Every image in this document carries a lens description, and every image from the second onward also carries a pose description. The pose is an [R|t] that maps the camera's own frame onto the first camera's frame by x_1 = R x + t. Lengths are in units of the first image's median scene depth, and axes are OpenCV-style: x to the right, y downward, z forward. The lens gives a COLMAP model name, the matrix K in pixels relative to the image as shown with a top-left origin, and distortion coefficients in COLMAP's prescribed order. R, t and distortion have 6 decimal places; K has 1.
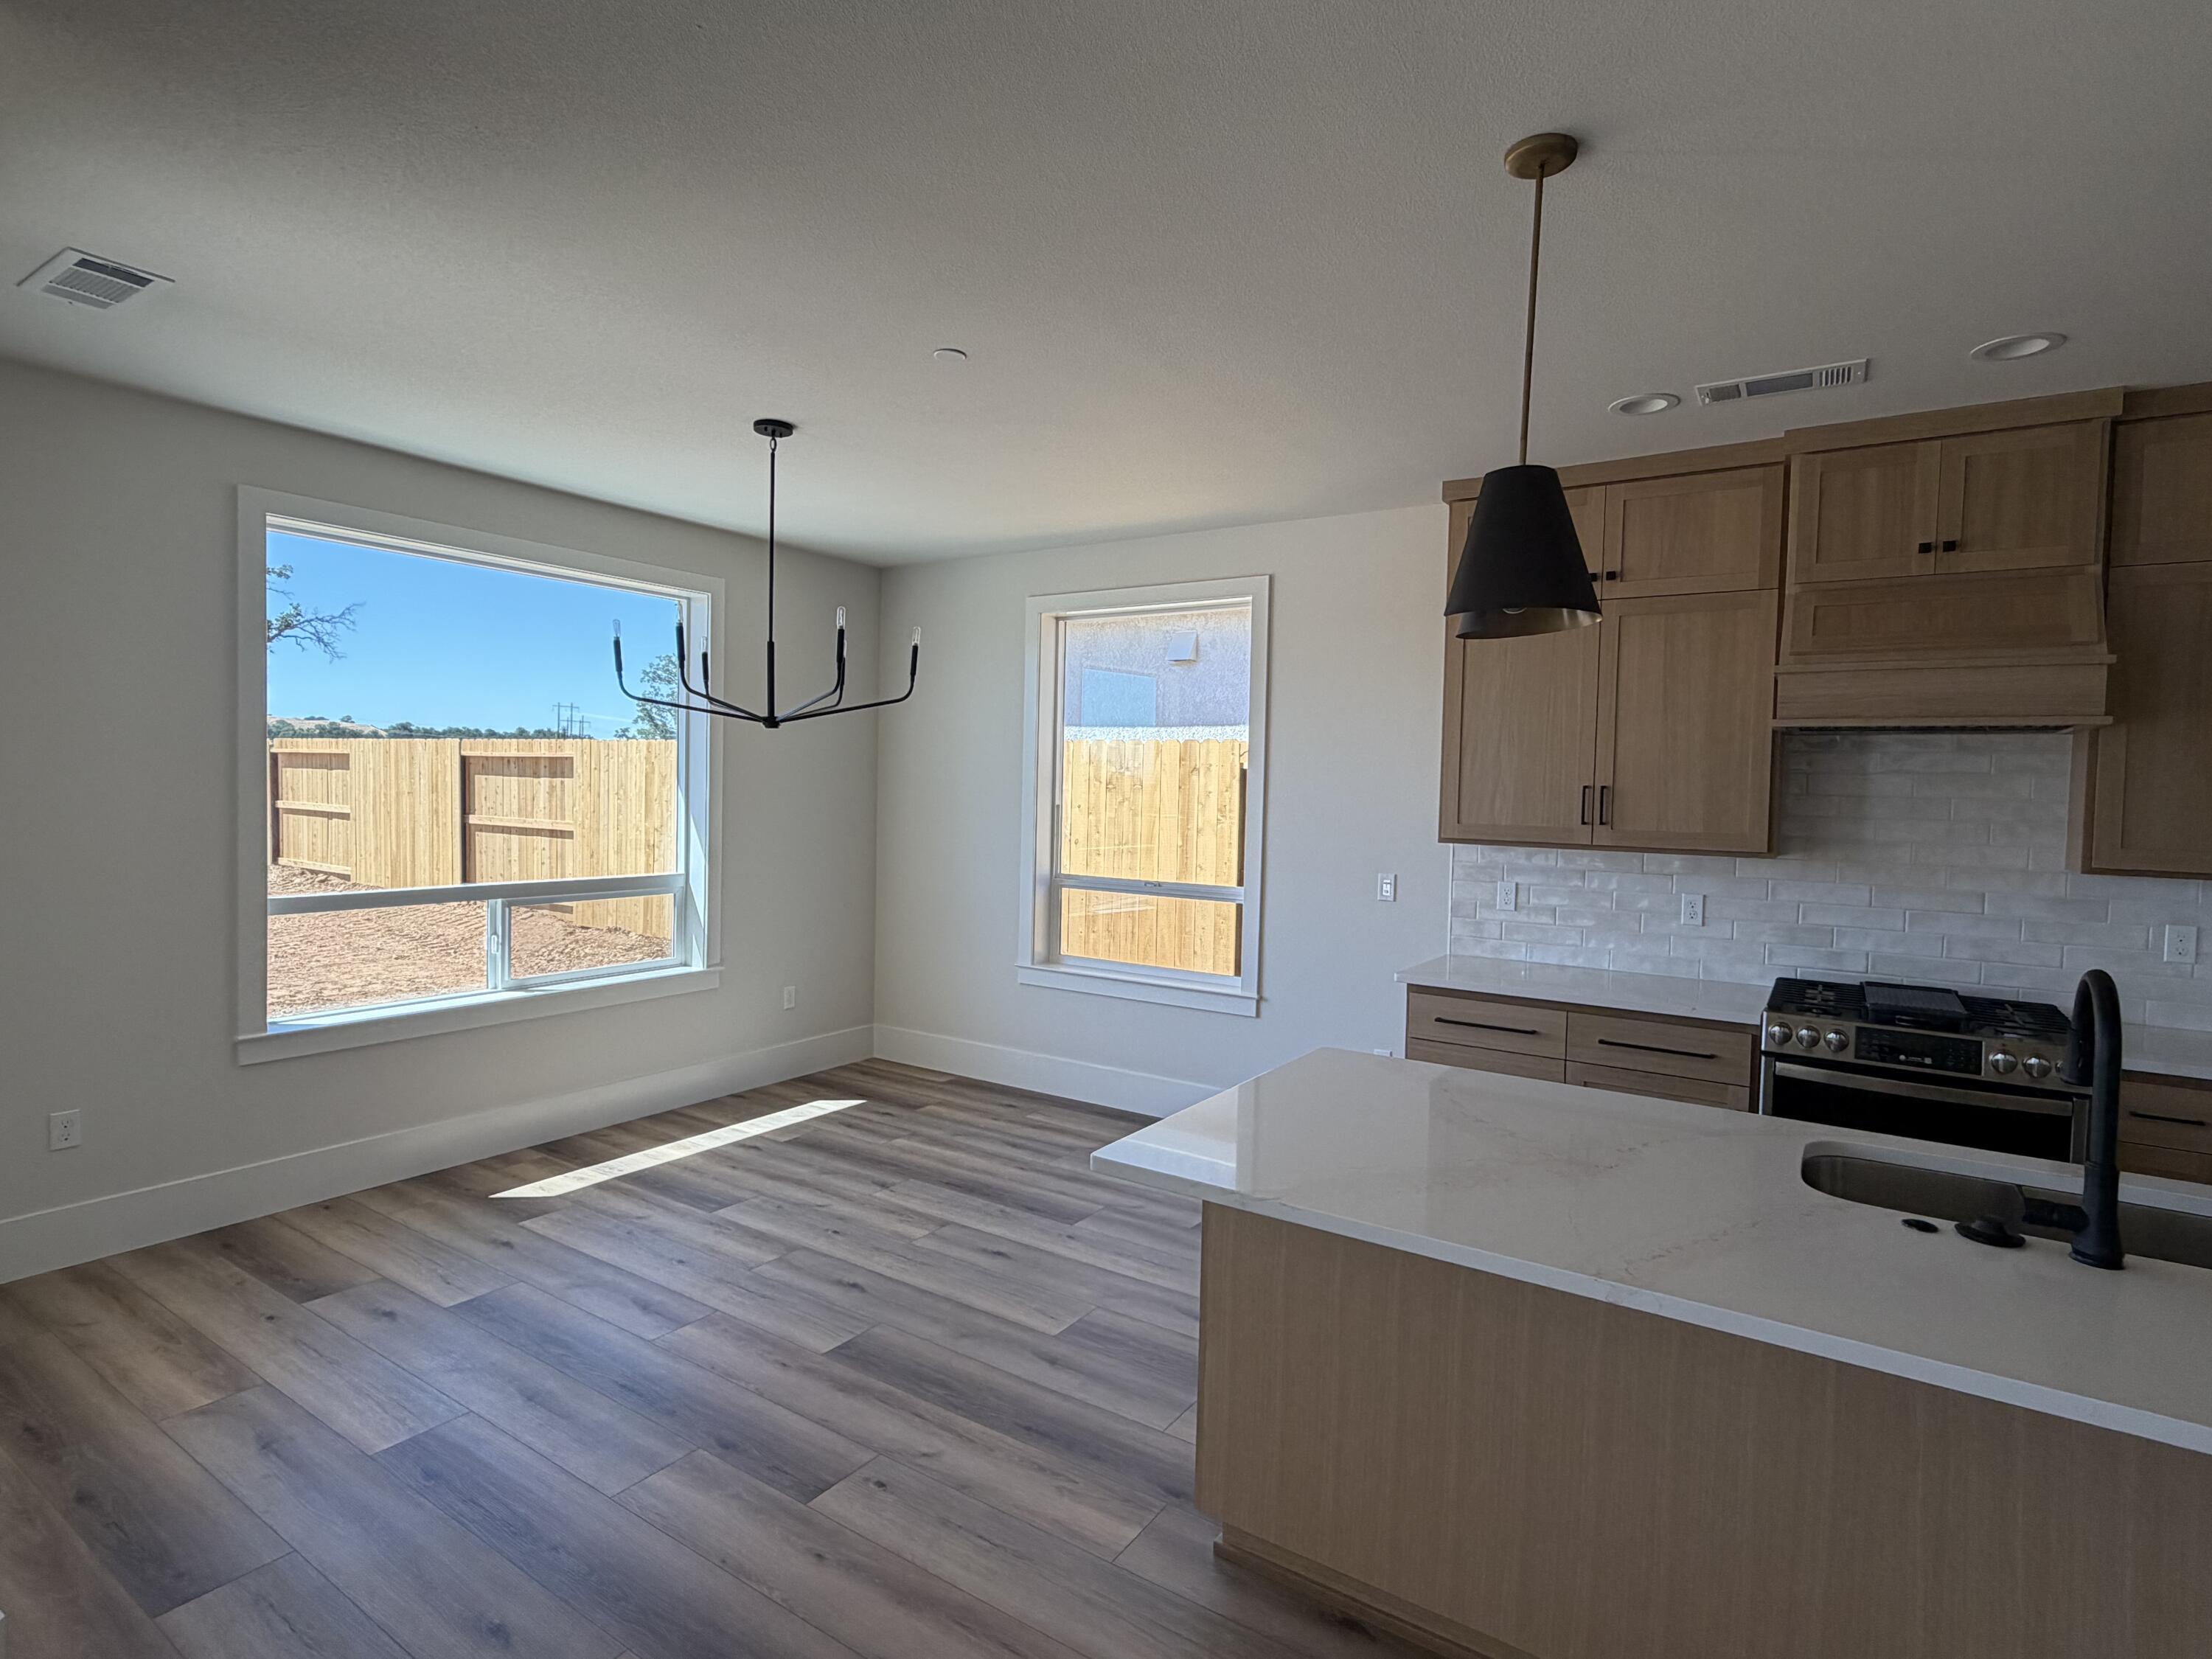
lens RADIAL K [[1129.7, 0, 1105.7], [0, 1129.7, 826.3], [0, 0, 1]] dist [0.003030, 0.000559]
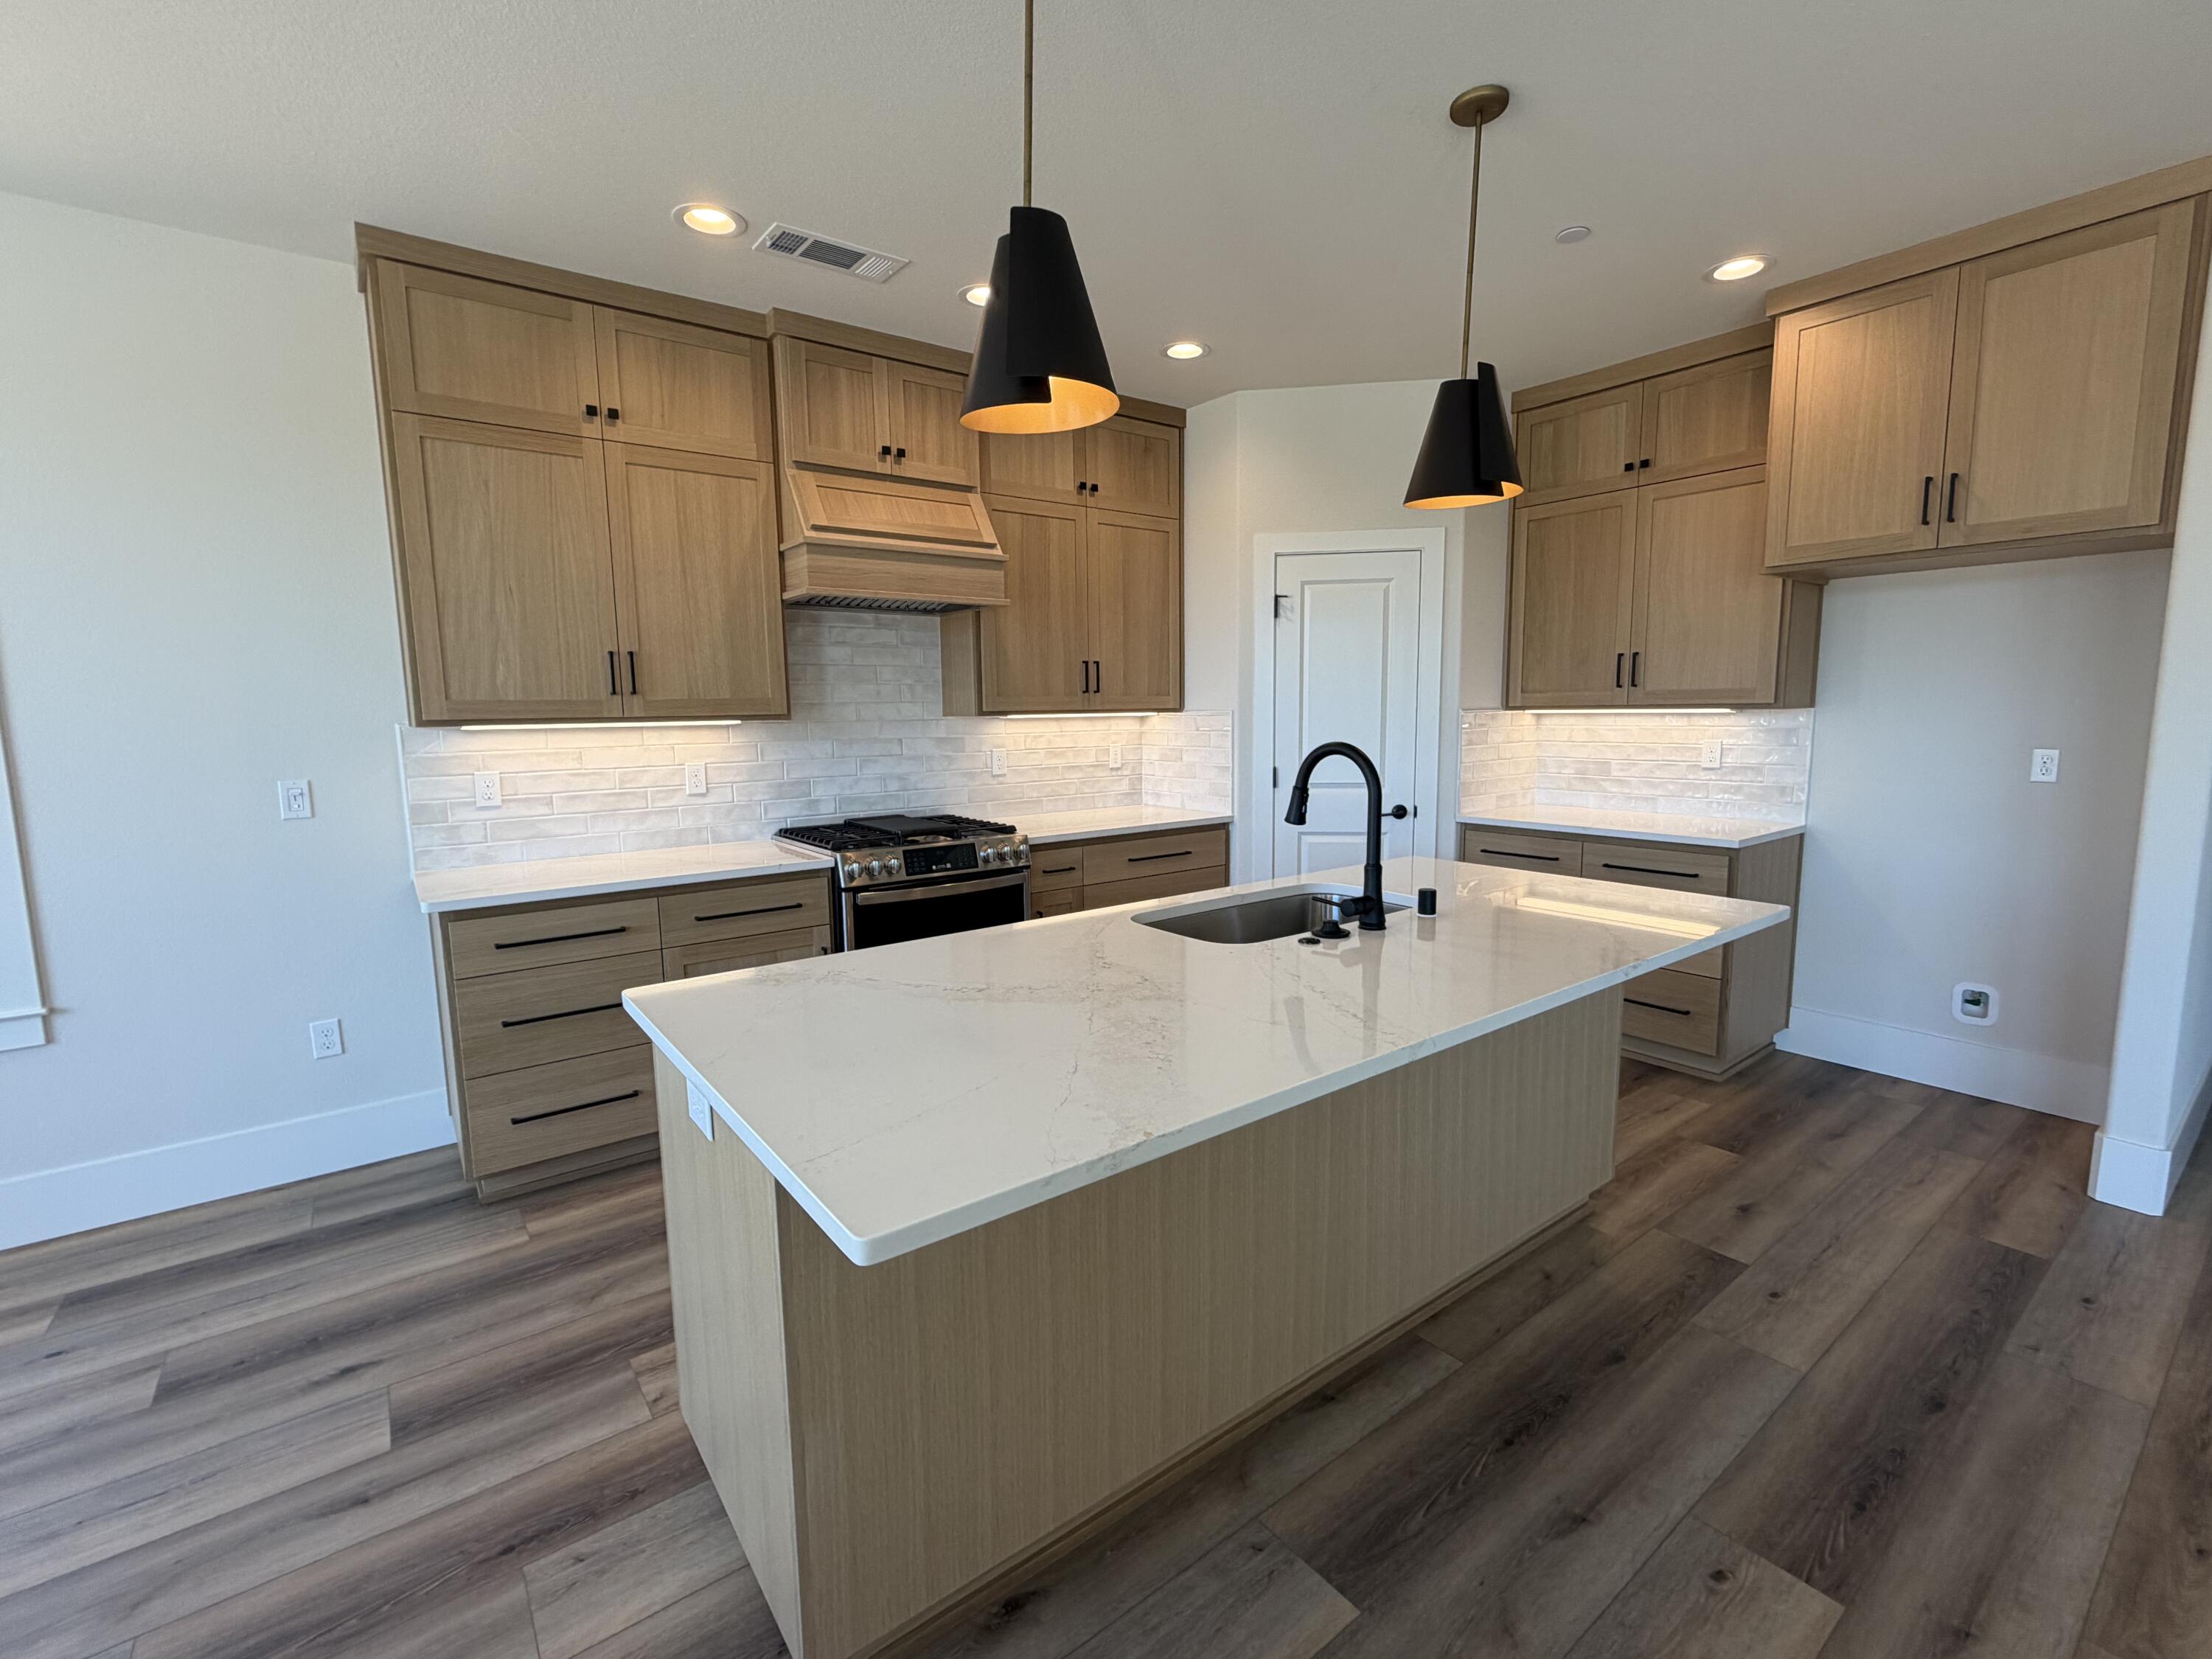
lens RADIAL K [[973.2, 0, 1108.1], [0, 973.2, 829.0], [0, 0, 1]] dist [-0.000753, 0.000511]
pose [[0.328345, -0.147430, 0.932981, -0.158690], [0.056989, 0.989037, 0.136231, 0.017889], [-0.942837, 0.008439, 0.333147, 0.311079]]
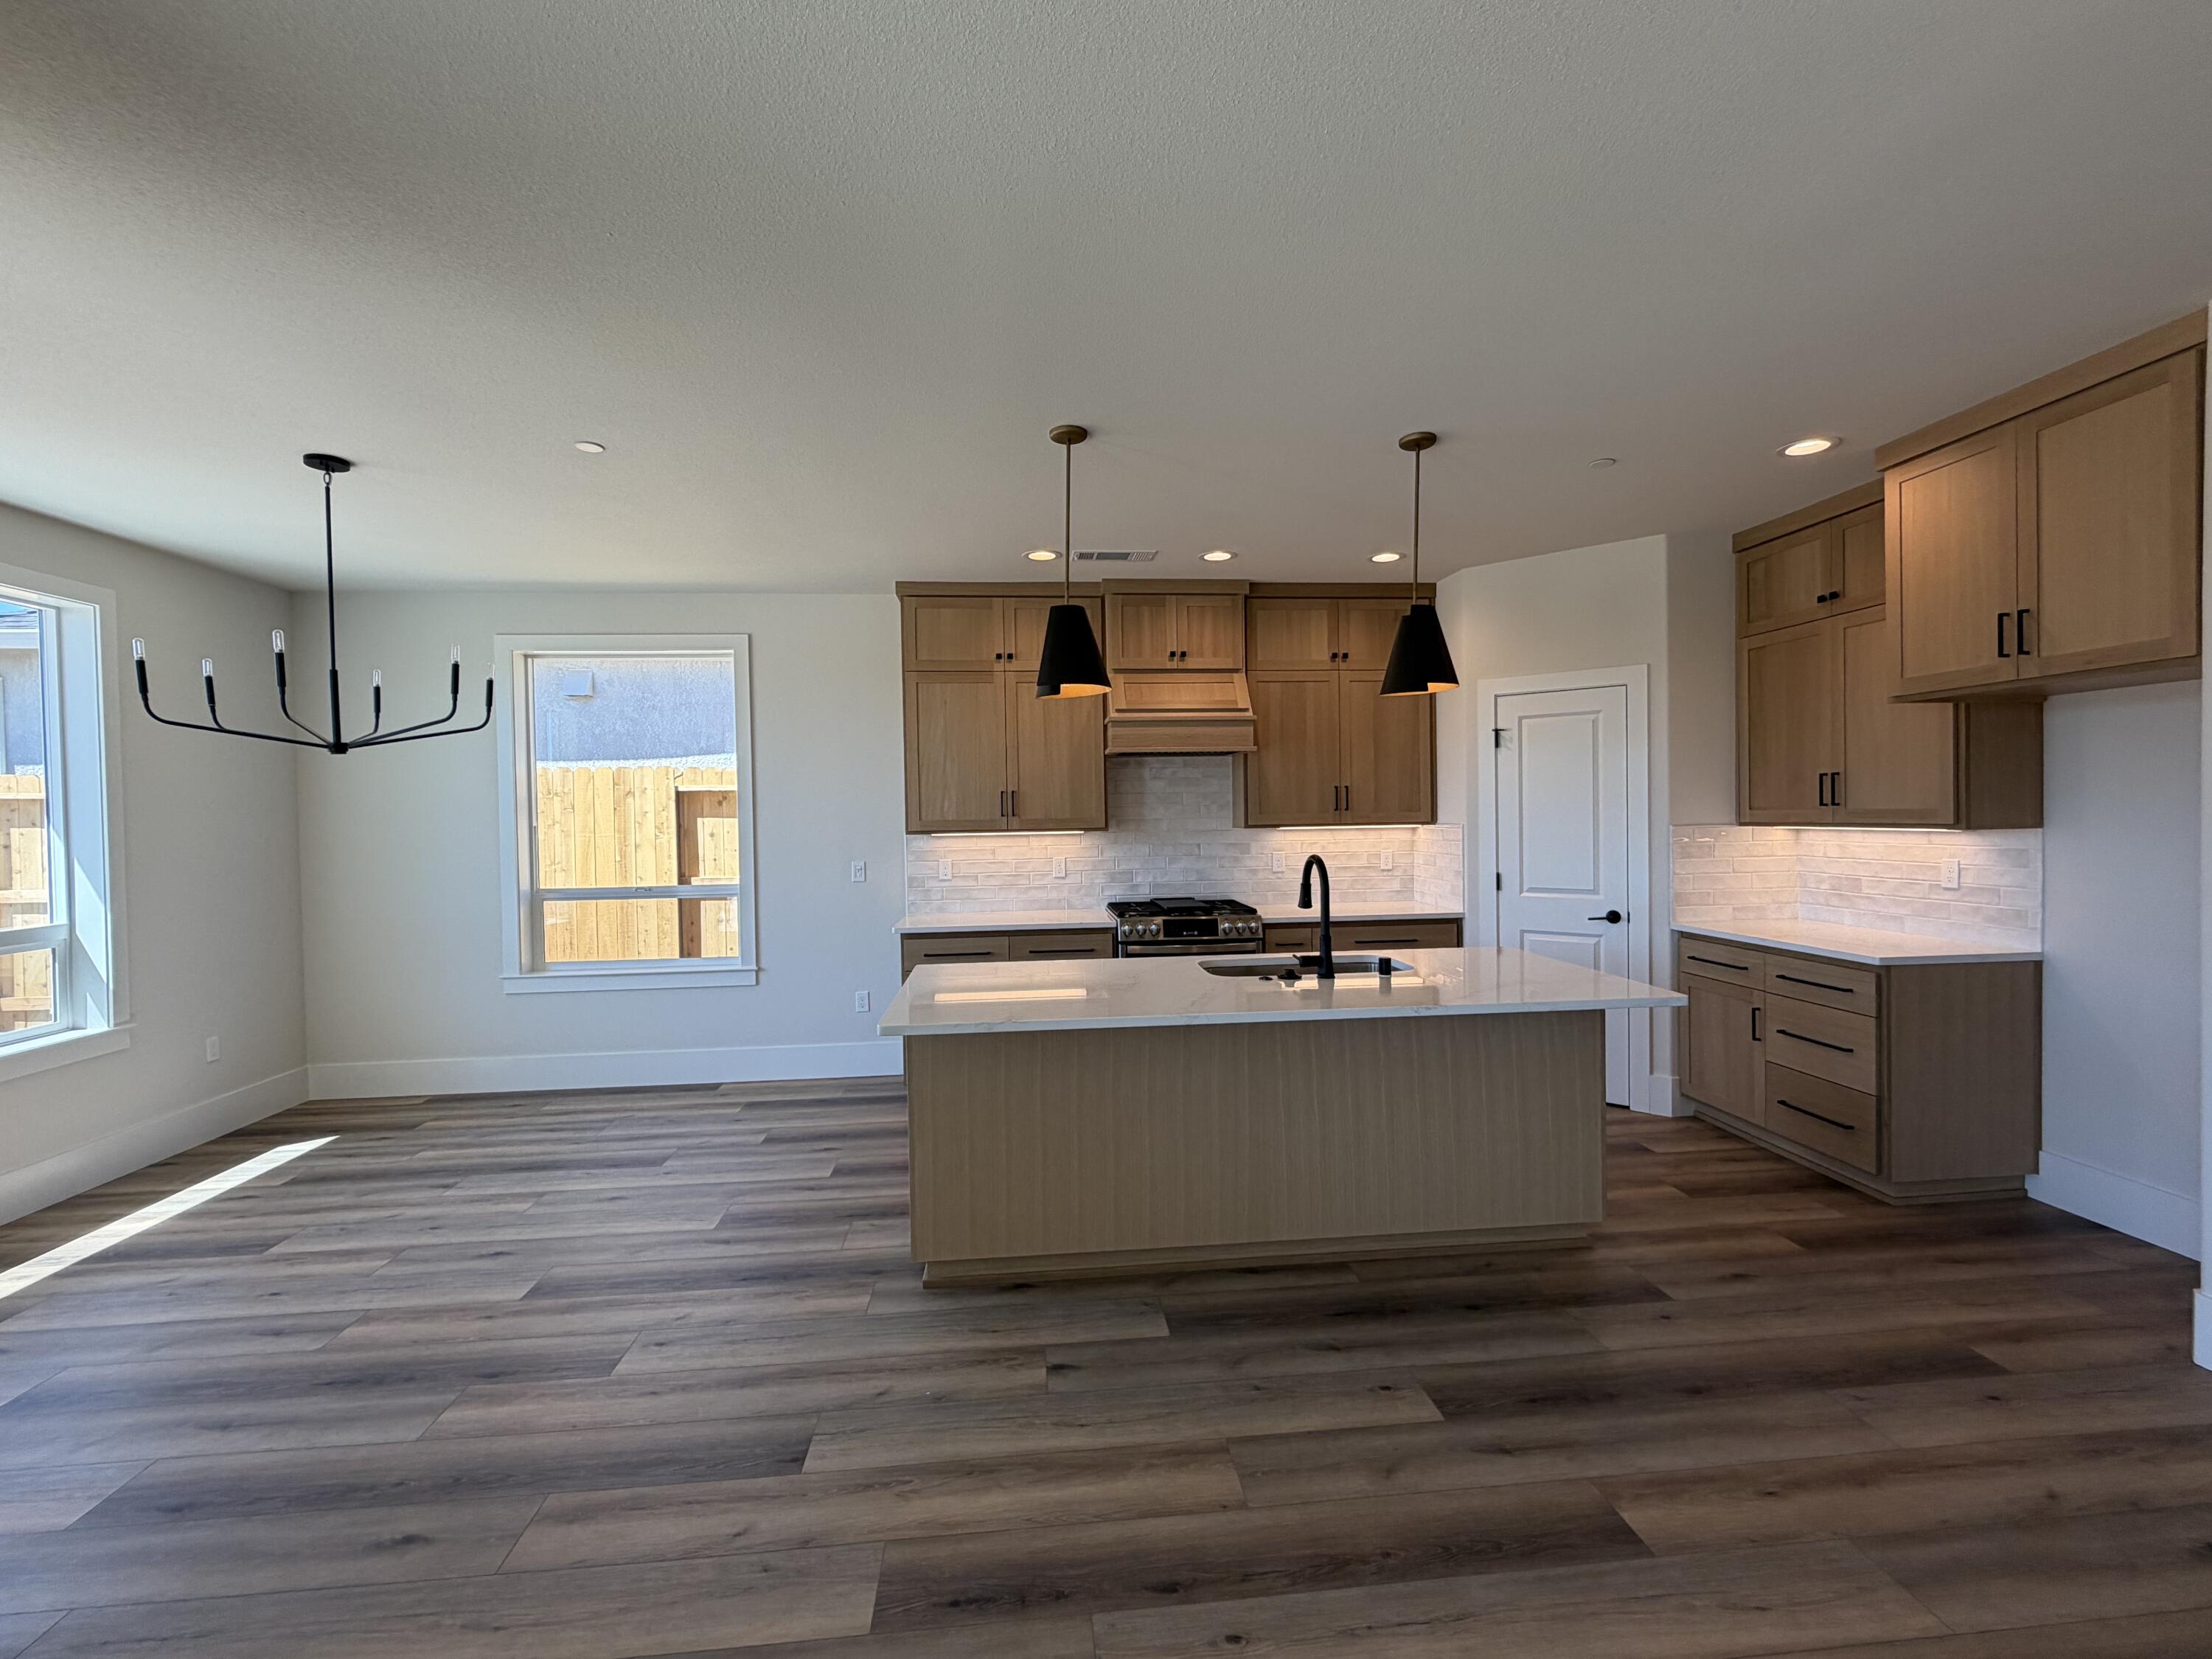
lens RADIAL K [[973.2, 0, 1108.1], [0, 973.2, 829.0], [0, 0, 1]] dist [-0.000753, 0.000511]
pose [[0.776931, -0.049404, 0.627645, -0.249297], [0.059451, 0.998219, 0.004983, 0.014814], [-0.626773, 0.033443, 0.778484, -0.100157]]
